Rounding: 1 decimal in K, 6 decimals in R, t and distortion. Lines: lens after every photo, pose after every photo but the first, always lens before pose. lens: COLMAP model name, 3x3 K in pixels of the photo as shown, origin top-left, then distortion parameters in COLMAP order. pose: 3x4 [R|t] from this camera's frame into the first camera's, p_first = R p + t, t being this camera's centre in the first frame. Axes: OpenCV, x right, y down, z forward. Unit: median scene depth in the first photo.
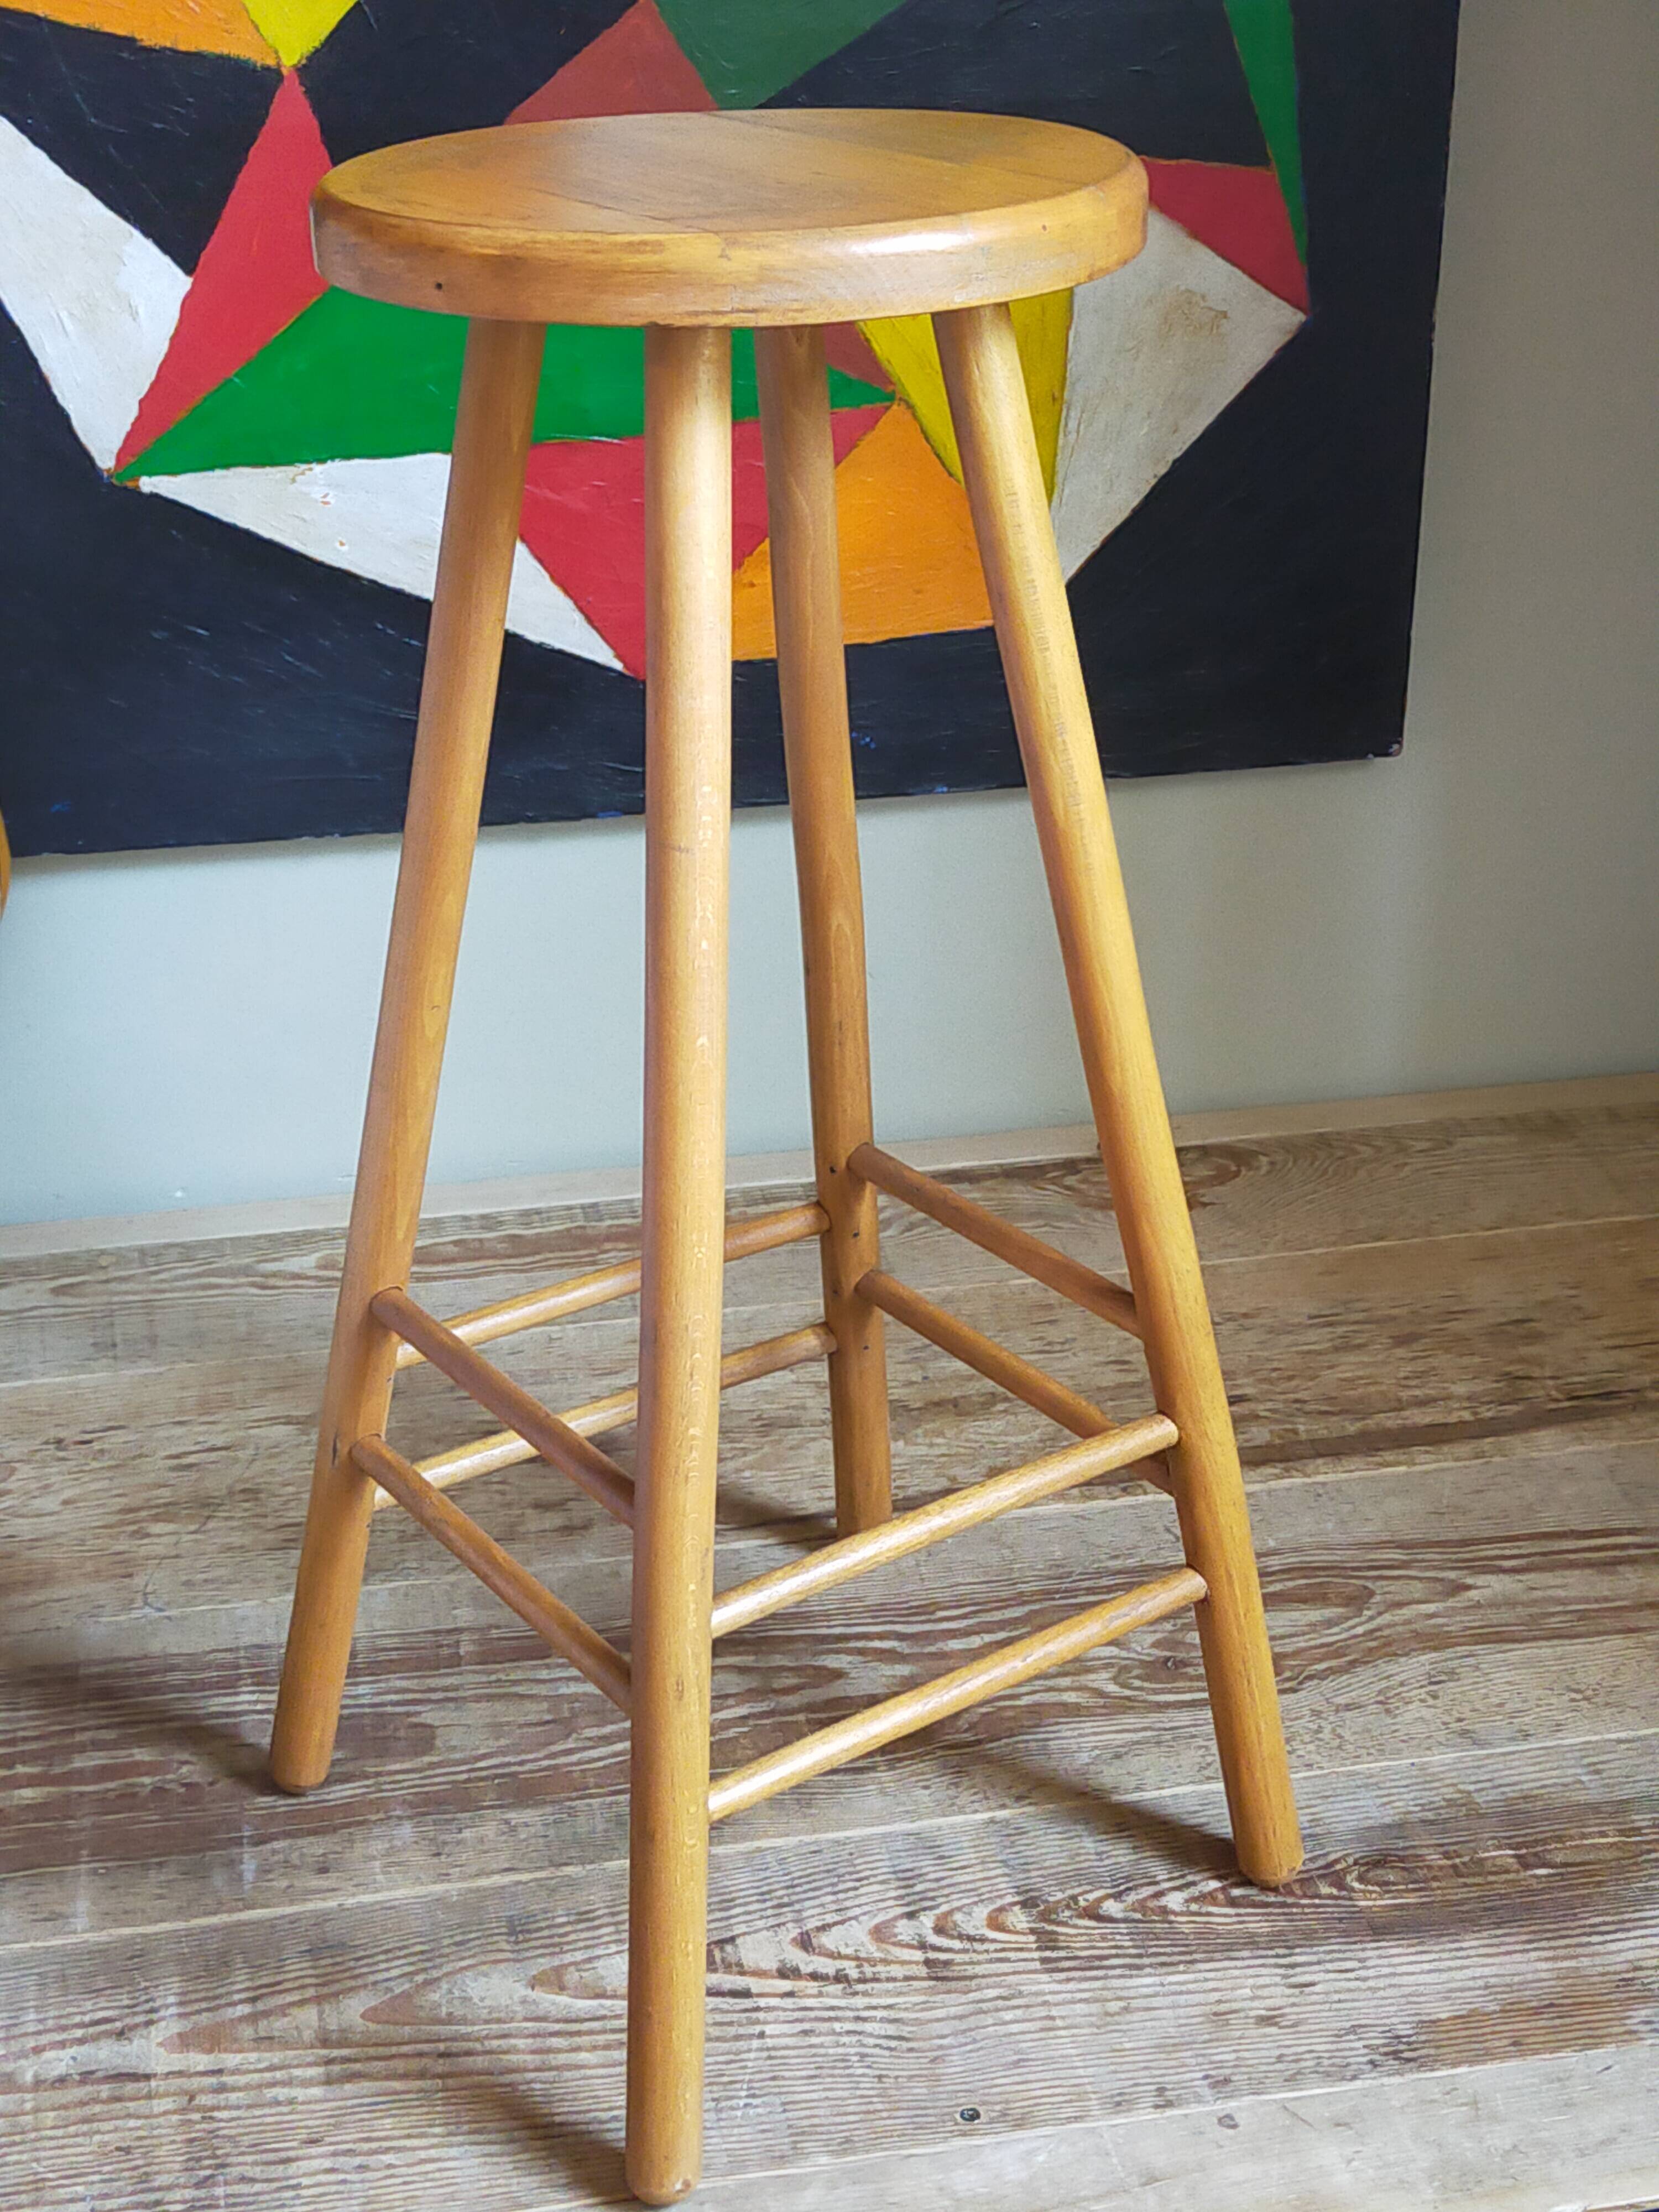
lens RADIAL K [[3345.9, 0, 837.9], [0, 3345.9, 1112.2], [0, 0, 1]] dist [0.094285, 0.000000]
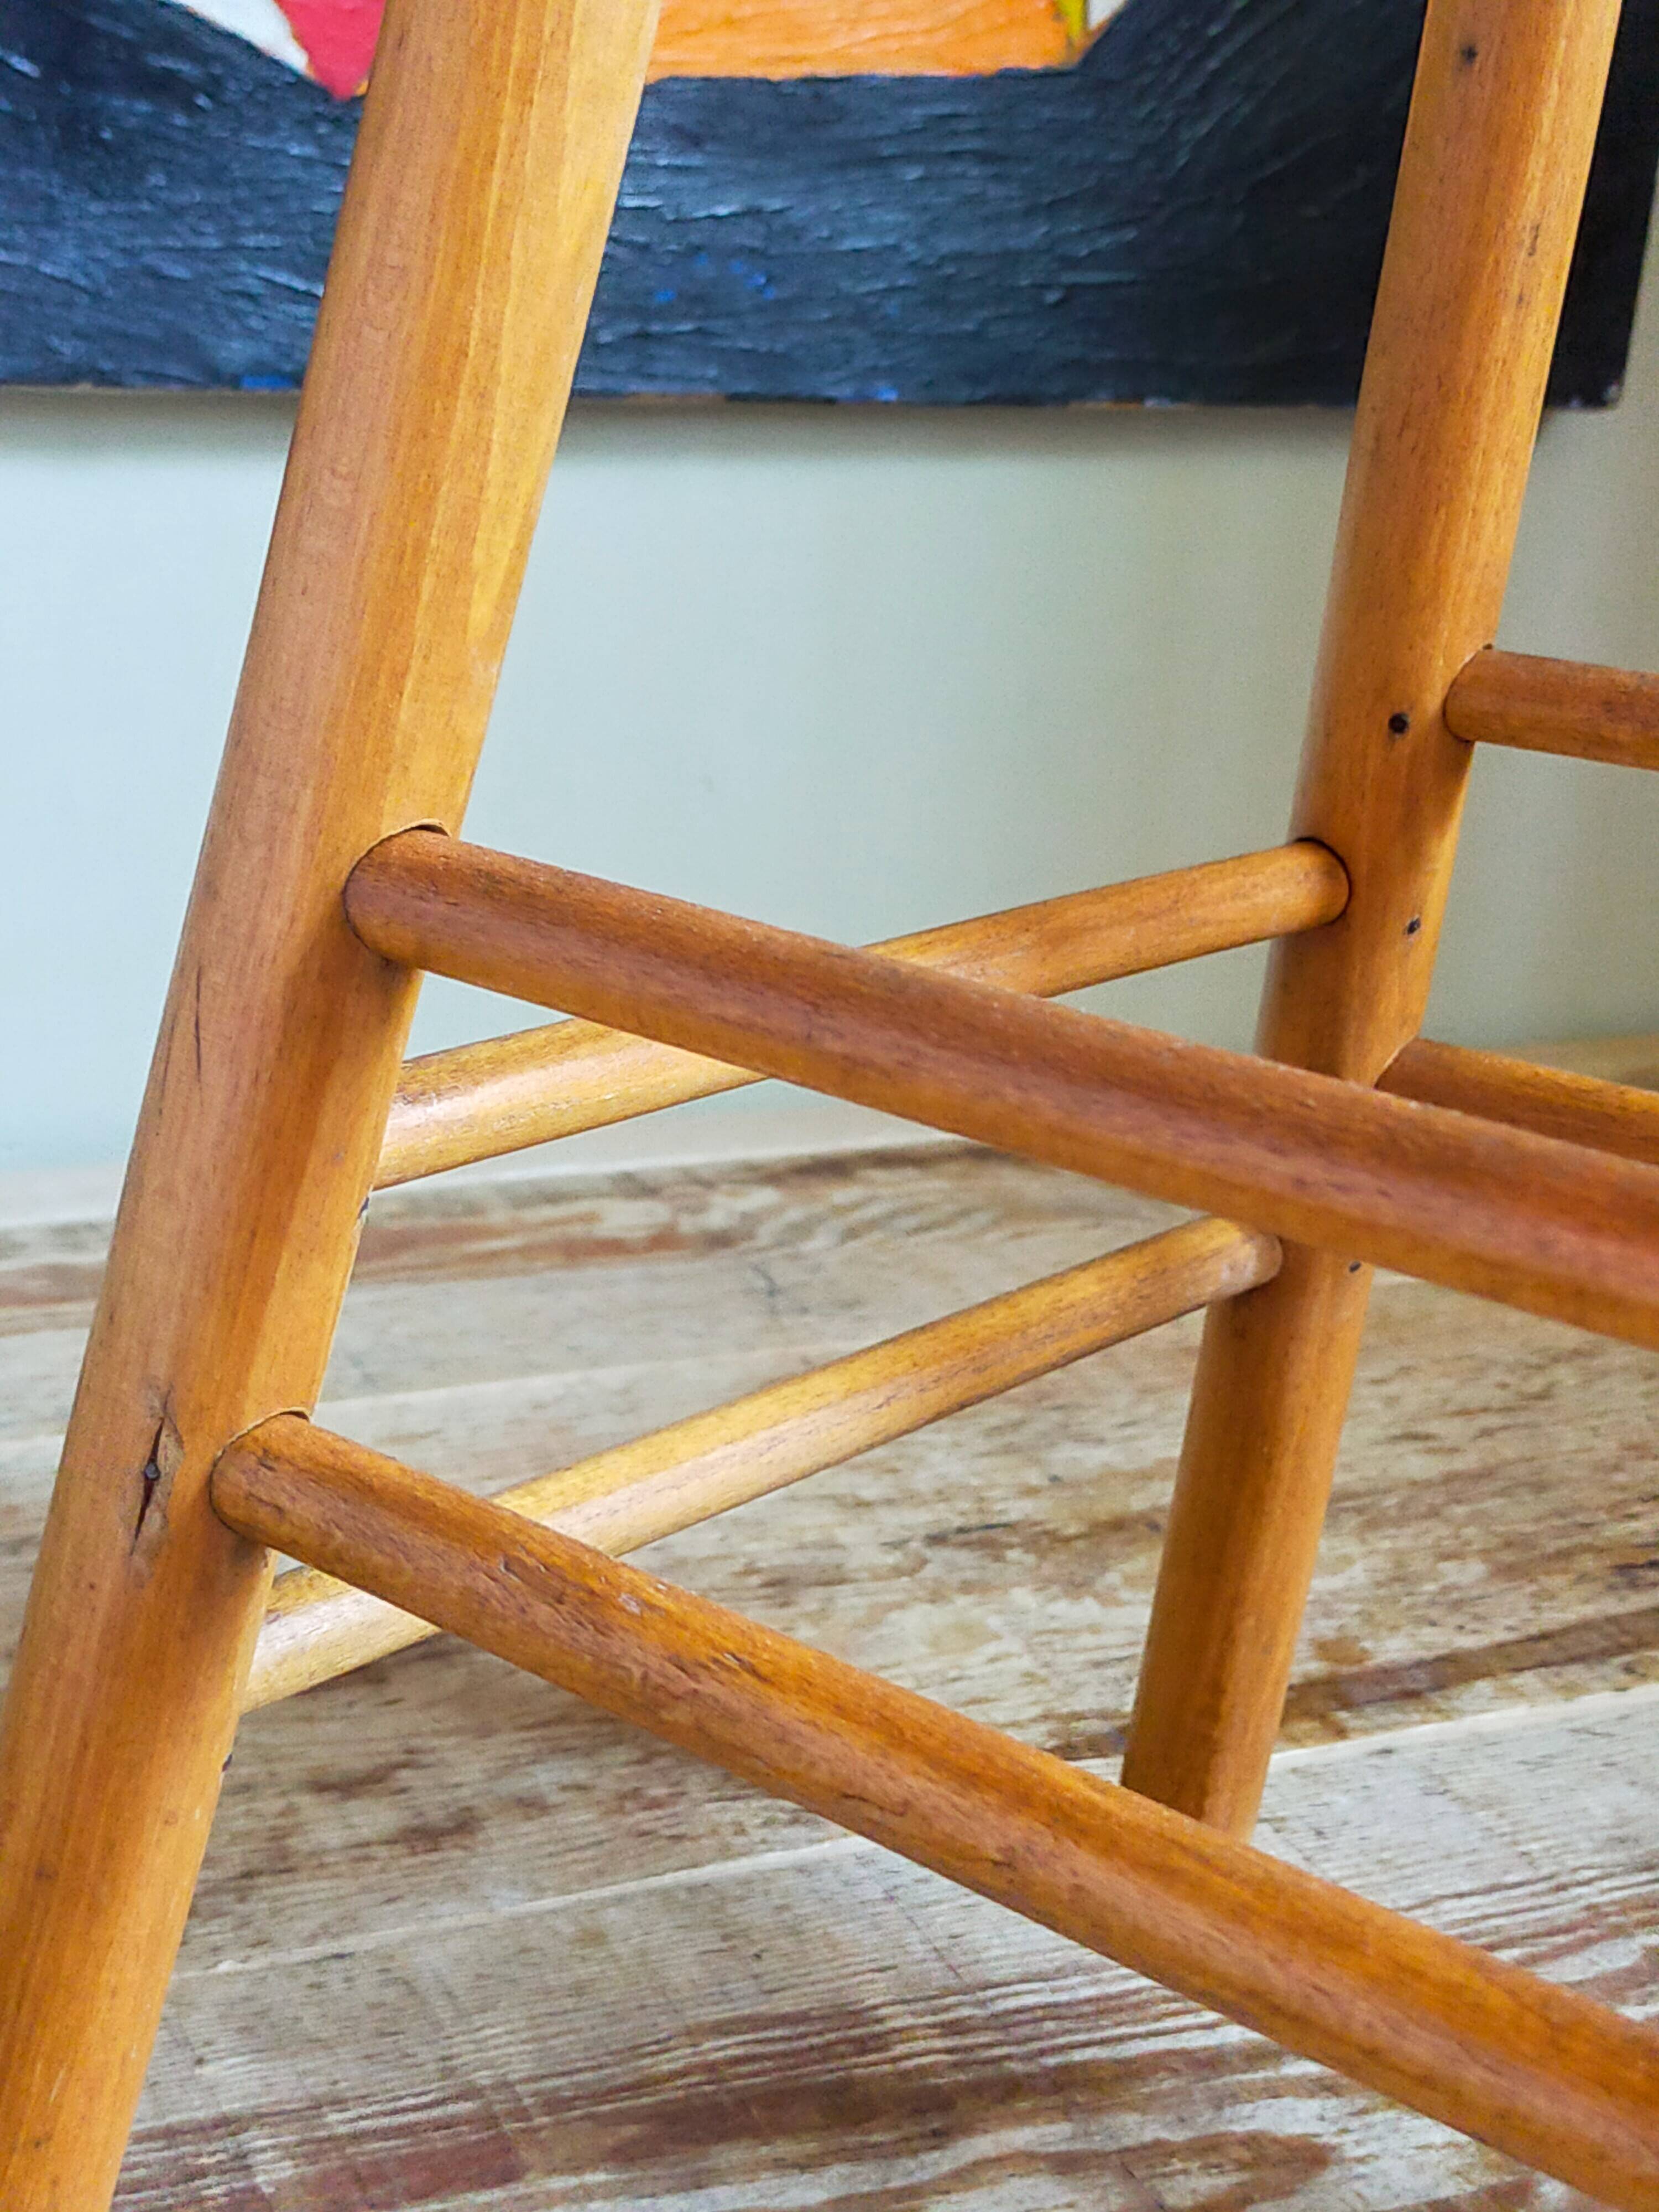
lens RADIAL K [[3345.9, 0, 828.4], [0, 3345.9, 1112.5], [0, 0, 1]] dist [0.094285, 0.000000]
pose [[0.961497, -0.006861, 0.274730, -0.139457], [0.039871, 0.992594, -0.114749, 0.084941], [-0.271908, 0.121284, 0.954650, 0.581599]]
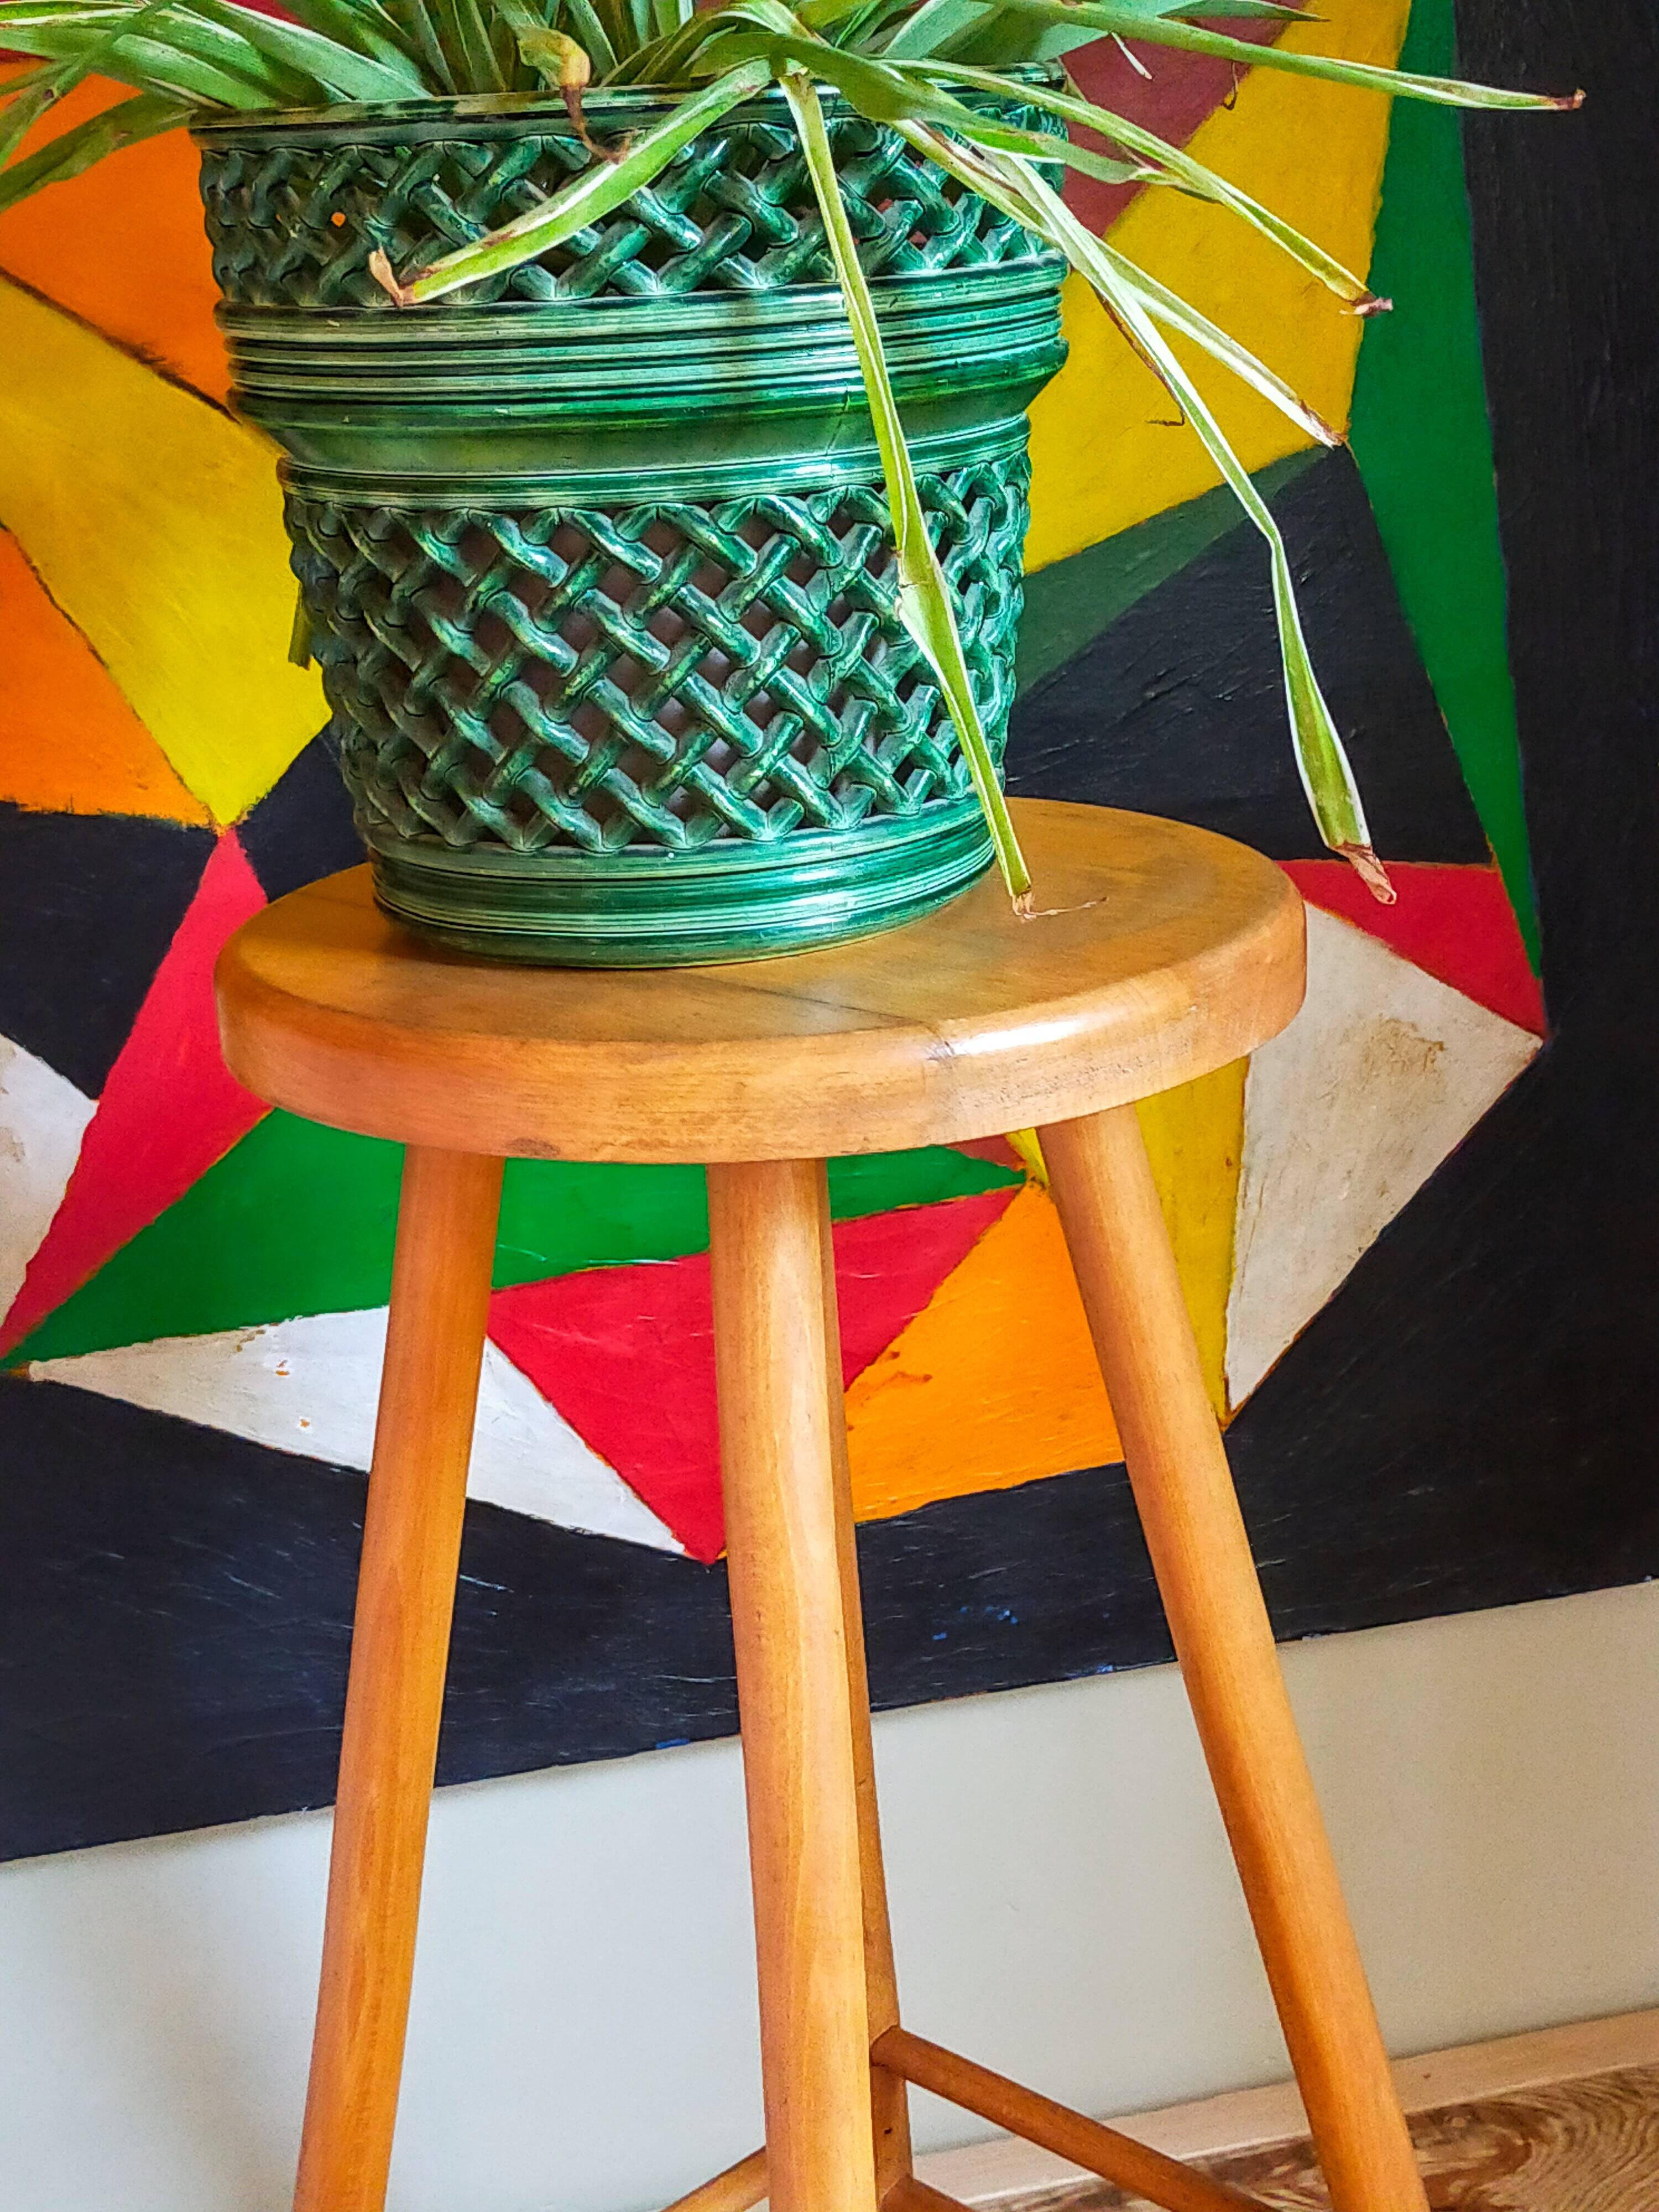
lens RADIAL K [[3345.9, 0, 840.1], [0, 3345.9, 1104.1], [0, 0, 1]] dist [0.094285, 0.000000]
pose [[0.996163, -0.060338, 0.063398, -0.077738], [0.069118, 0.986729, -0.146929, -0.130146], [-0.053691, 0.150747, 0.987113, 0.271198]]
